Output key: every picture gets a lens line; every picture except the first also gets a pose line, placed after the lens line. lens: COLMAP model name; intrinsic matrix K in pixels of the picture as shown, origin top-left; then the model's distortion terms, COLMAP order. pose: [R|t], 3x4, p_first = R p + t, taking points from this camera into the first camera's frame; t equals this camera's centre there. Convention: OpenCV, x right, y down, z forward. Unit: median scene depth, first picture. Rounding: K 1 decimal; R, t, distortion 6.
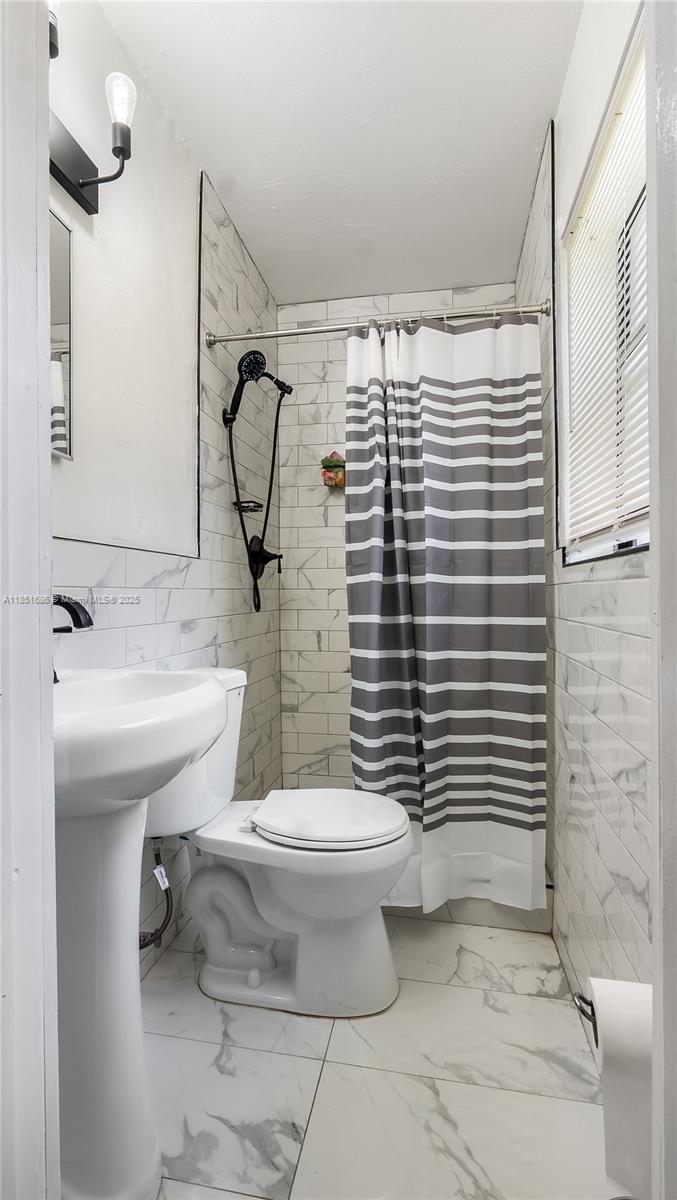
lens RADIAL K [[557.6, 0, 338.5], [0, 557.6, 600.0], [0, 0, 1]] dist [-0.006627, 0.000368]
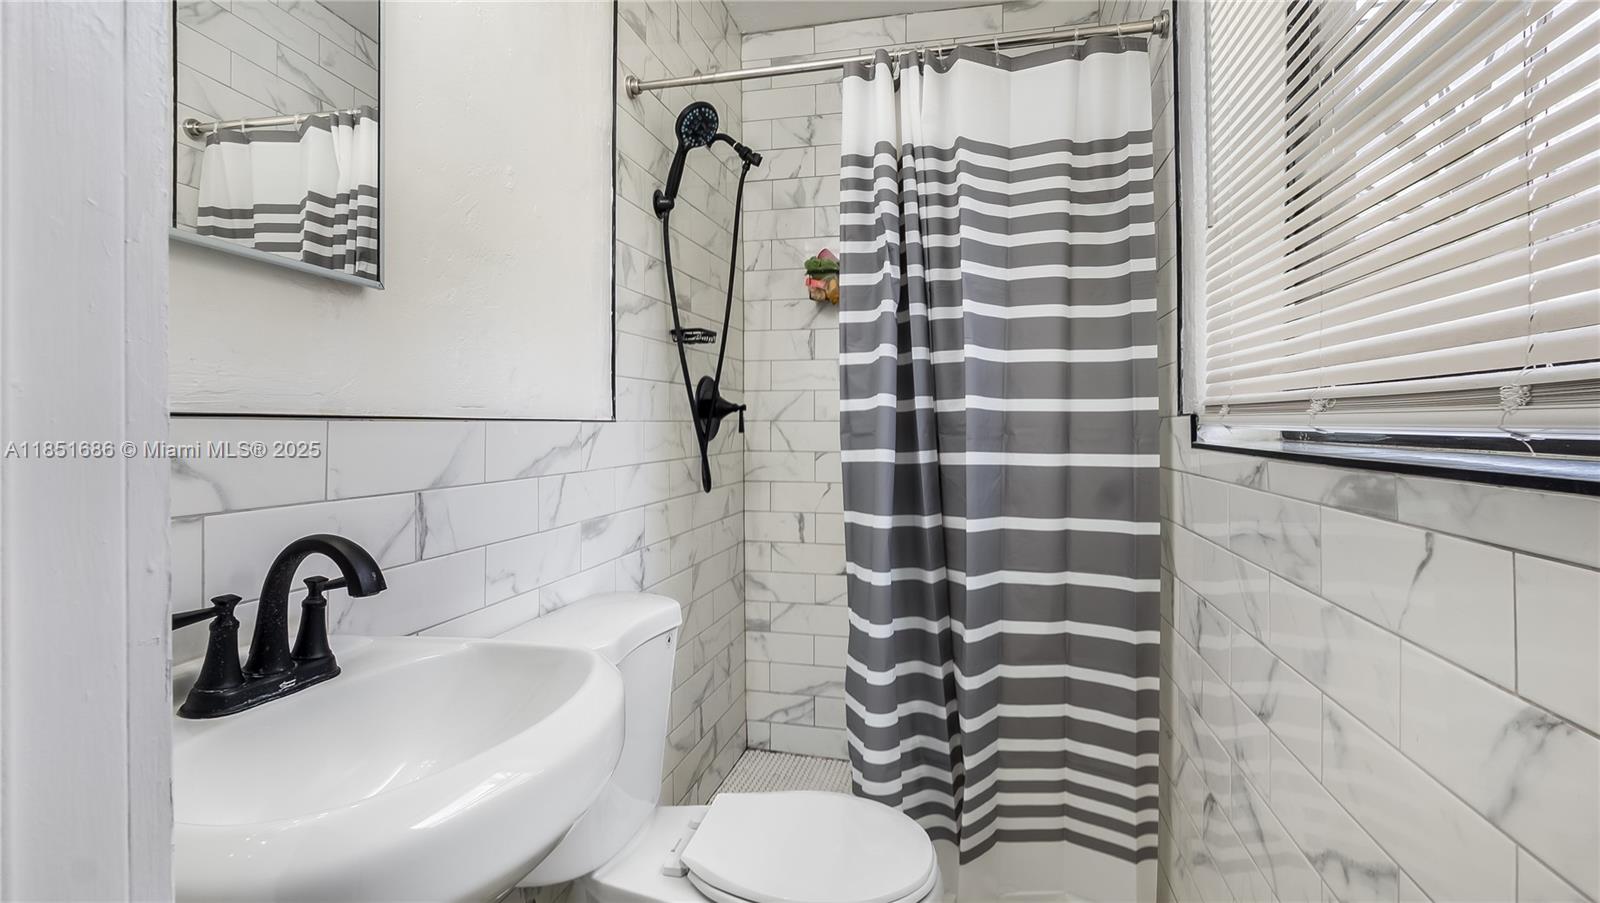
lens RADIAL K [[753.9, 0, 798.7], [0, 753.9, 431.0], [0, 0, 1]] dist [0.000515, 0.000389]
pose [[0.998781, 0.003595, -0.049239, 0.010696], [-0.003884, 0.999976, -0.005785, -0.061920], [0.049217, 0.005969, 0.998770, 0.134869]]
